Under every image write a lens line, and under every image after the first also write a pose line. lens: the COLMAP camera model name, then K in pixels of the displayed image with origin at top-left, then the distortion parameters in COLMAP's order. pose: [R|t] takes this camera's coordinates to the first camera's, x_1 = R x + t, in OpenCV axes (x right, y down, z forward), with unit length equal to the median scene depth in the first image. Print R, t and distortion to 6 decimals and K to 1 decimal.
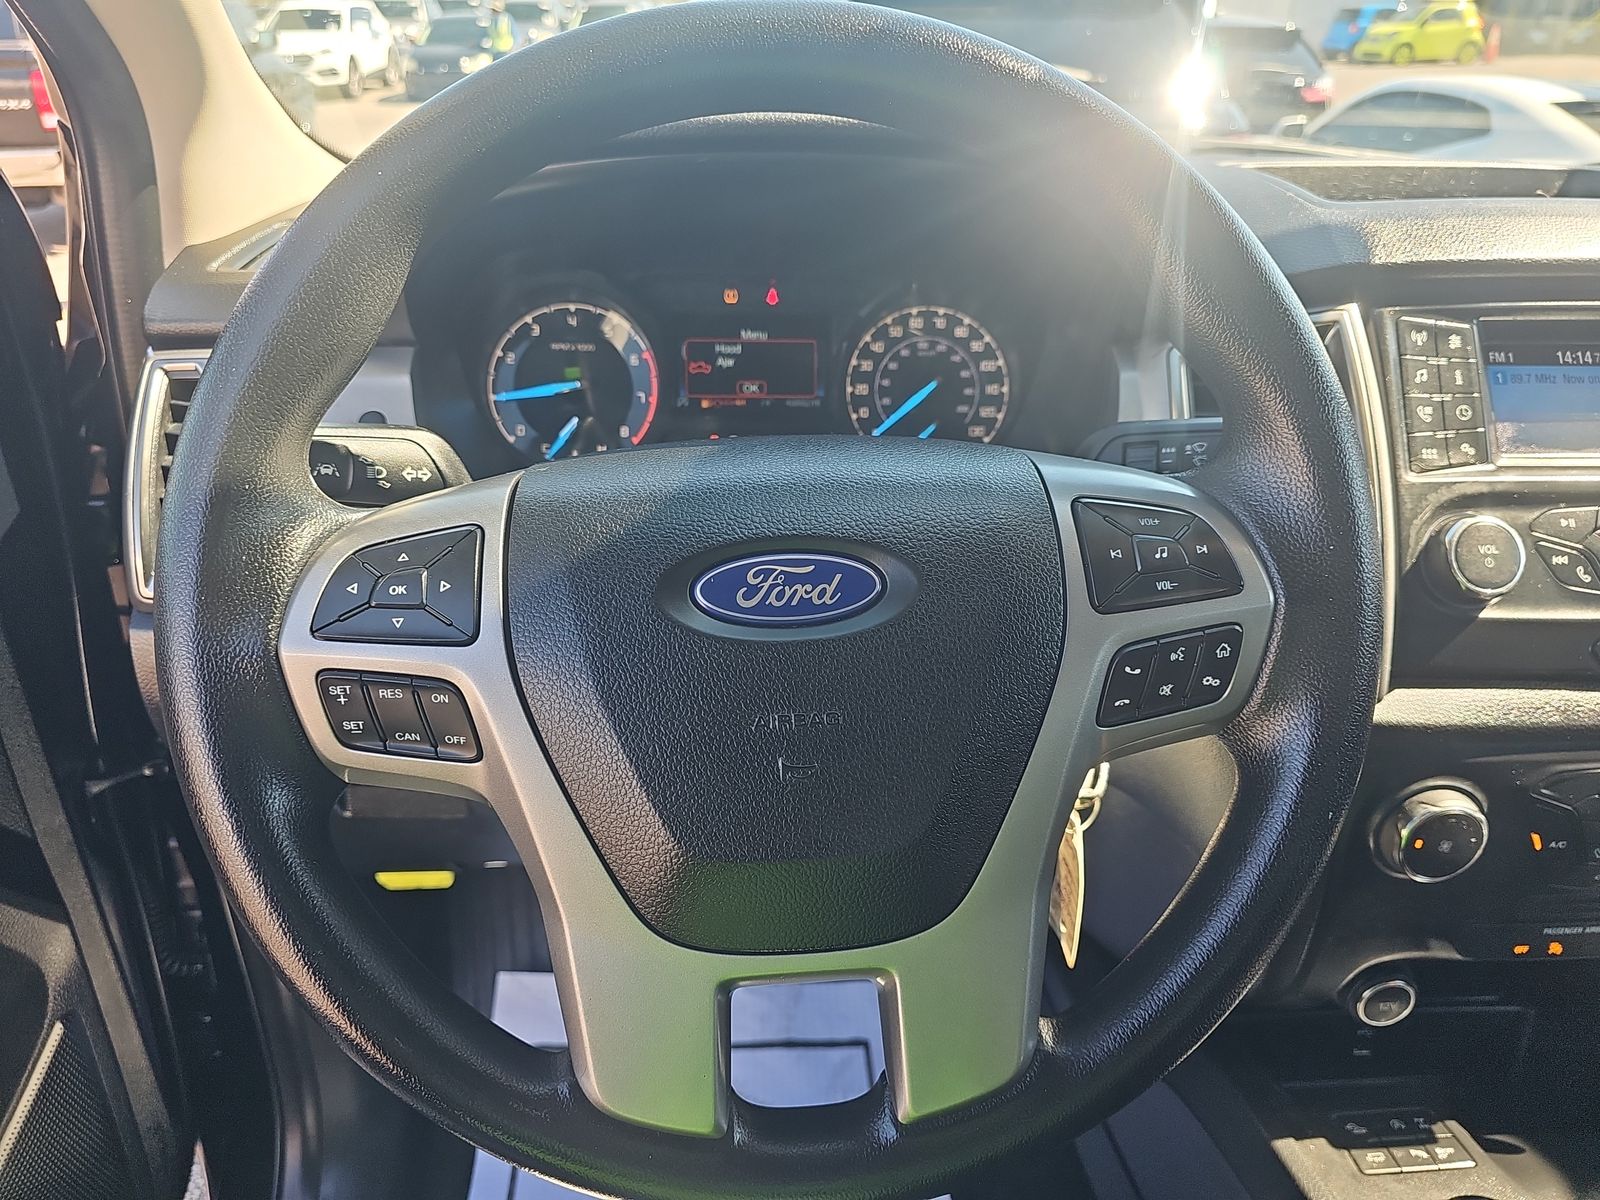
lens RADIAL K [[1097.6, 0, 800.0], [0, 1097.6, 600.0], [0, 0, 1]] dist [-0.001806, -0.006322]
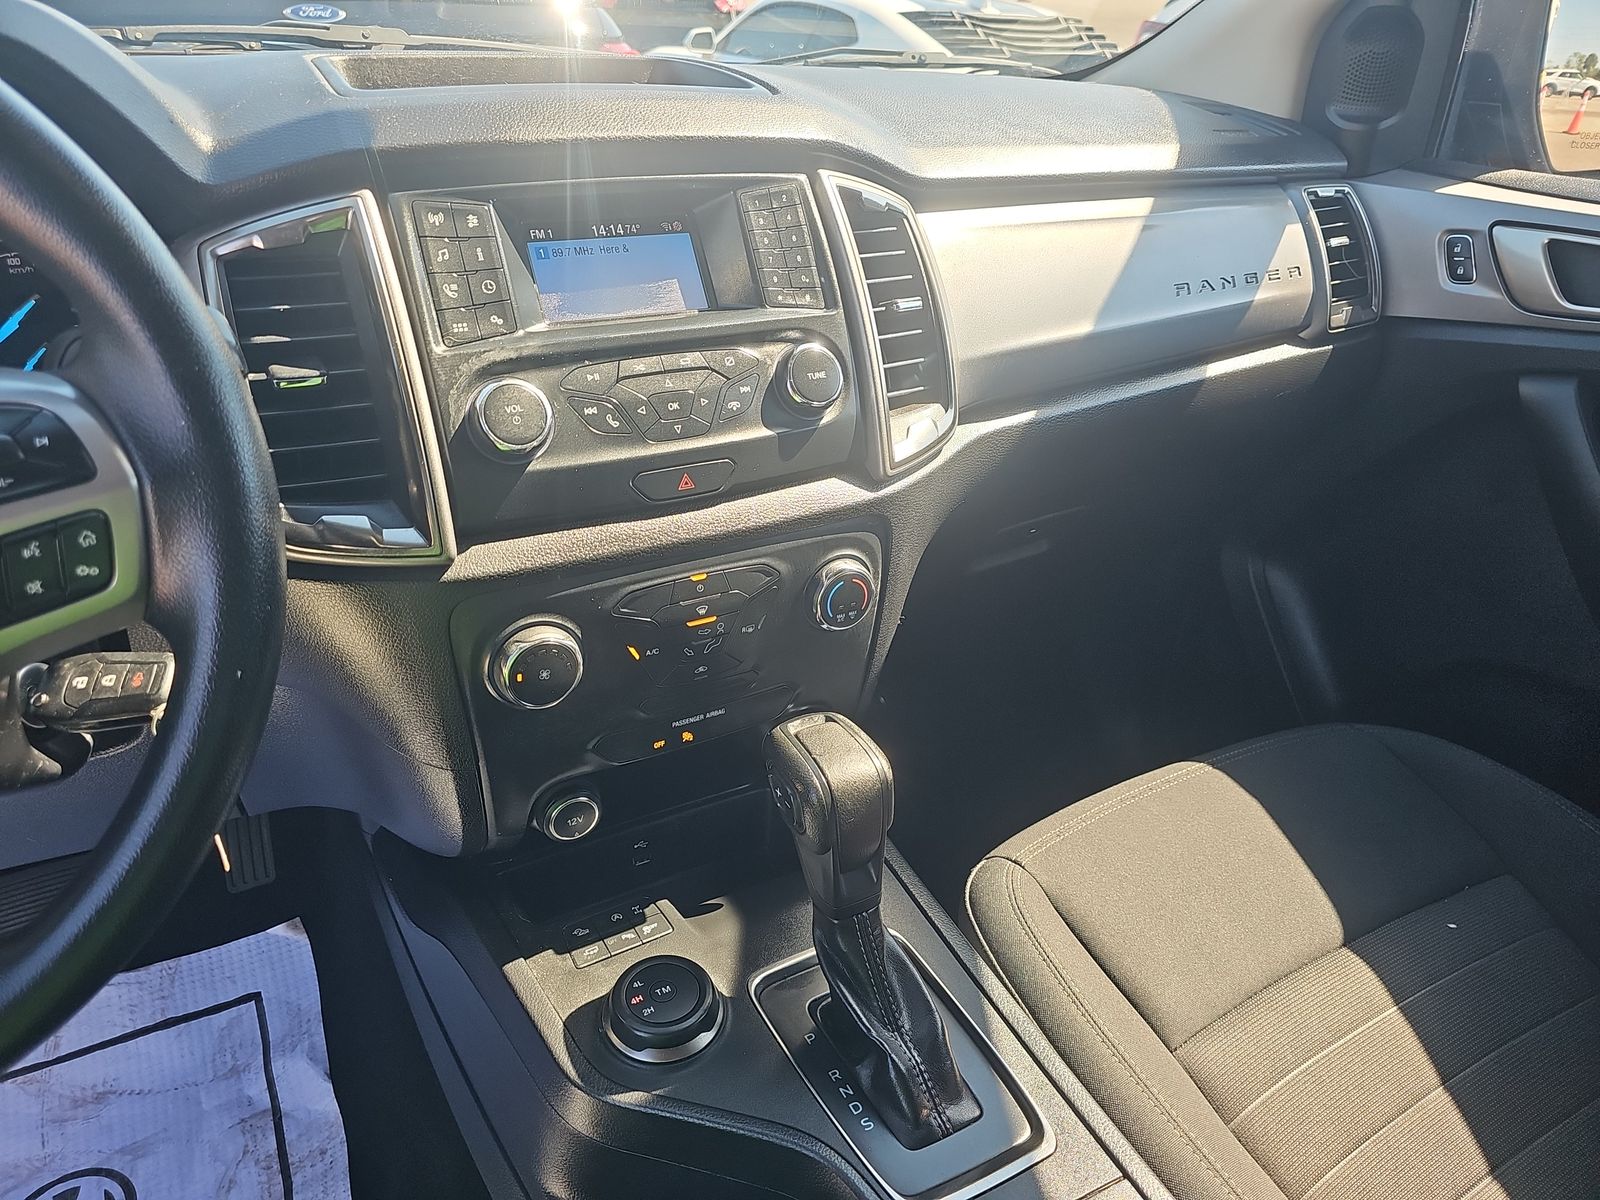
lens RADIAL K [[1062.6, 0, 800.0], [0, 1062.6, 600.0], [0, 0, 1]] dist [0.049867, -0.002613]
pose [[0.907985, -0.194921, 0.370904, 0.354602], [0.167775, 0.980277, 0.104445, 0.063400], [-0.383947, -0.032606, 0.922779, -0.099614]]
